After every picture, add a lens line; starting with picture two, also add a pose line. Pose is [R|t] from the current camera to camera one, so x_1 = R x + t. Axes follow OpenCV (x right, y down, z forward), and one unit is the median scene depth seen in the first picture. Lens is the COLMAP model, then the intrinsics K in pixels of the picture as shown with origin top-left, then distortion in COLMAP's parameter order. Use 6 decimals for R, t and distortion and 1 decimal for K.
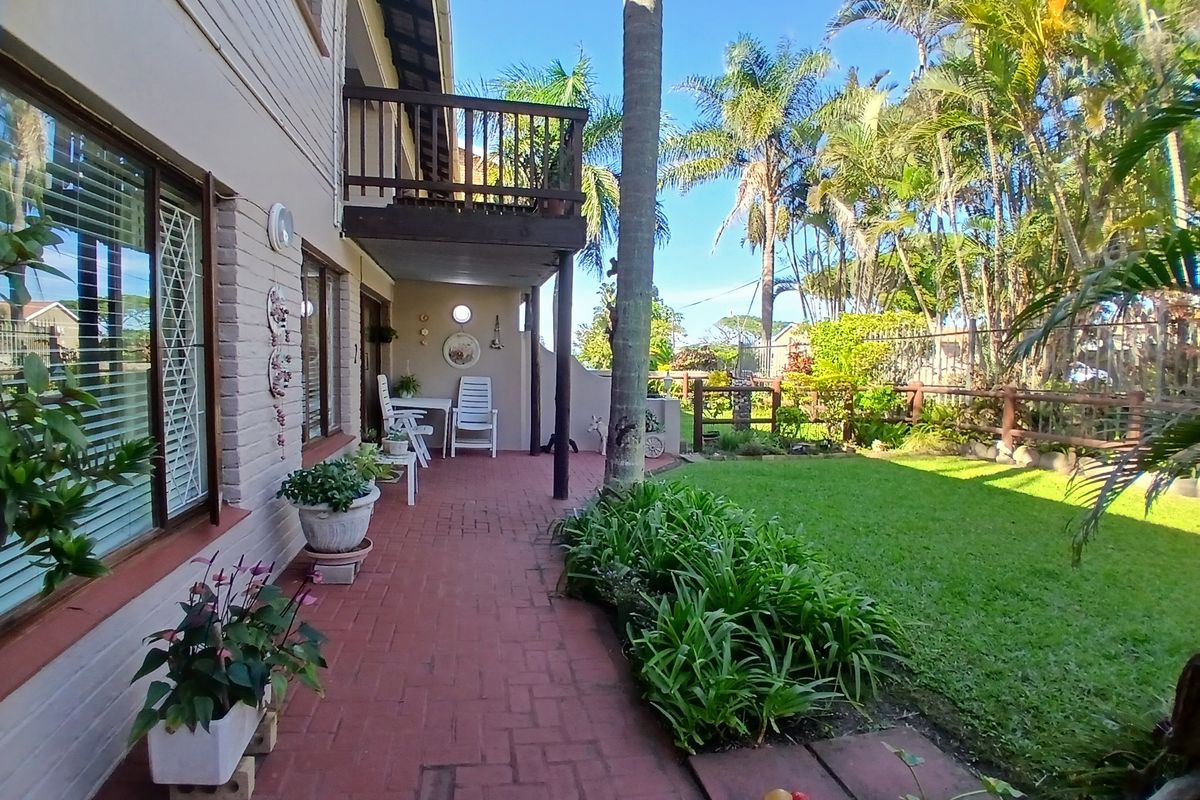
lens RADIAL K [[609.9, 0, 602.2], [0, 609.9, 394.0], [0, 0, 1]] dist [-0.002069, -0.000127]
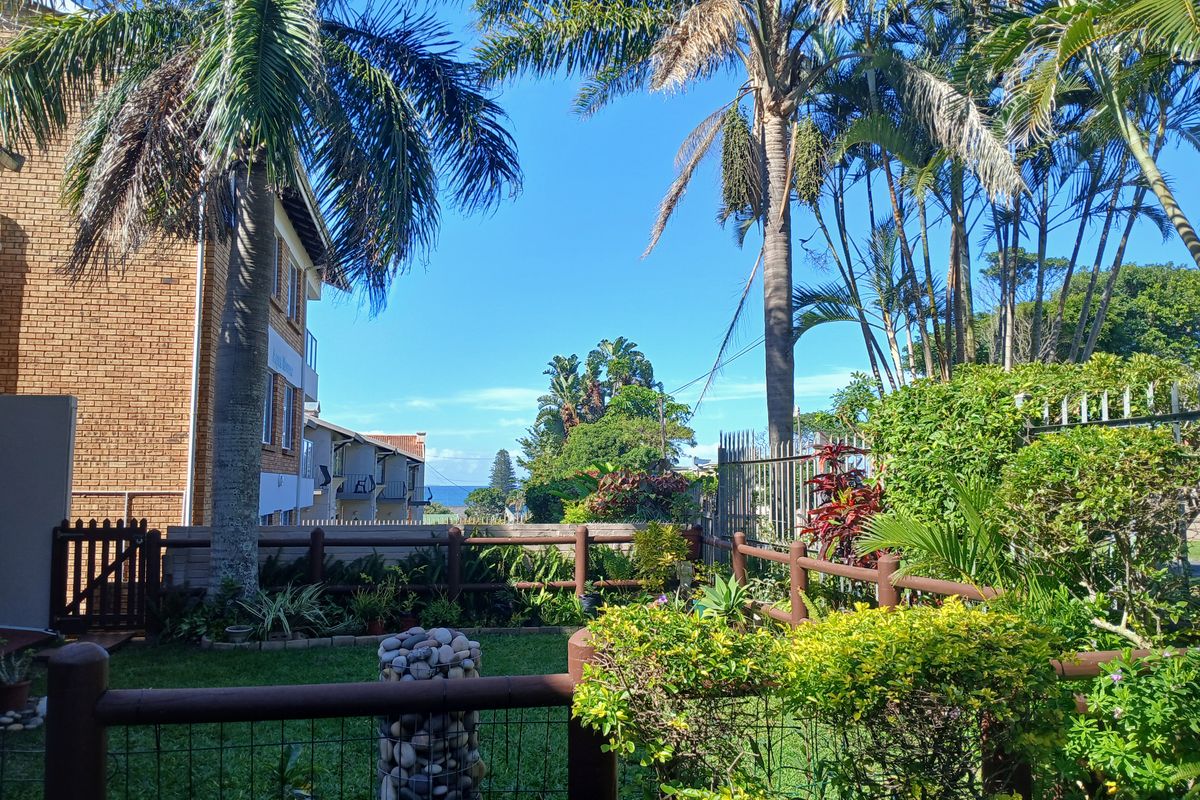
lens RADIAL K [[884.8, 0, 598.2], [0, 884.8, 400.6], [0, 0, 1]] dist [0.000814, -0.000229]
pose [[0.999190, -0.014217, -0.037648, 0.174011], [0.008350, 0.988401, -0.151637, -0.030122], [0.039367, 0.151200, 0.987719, 0.425245]]
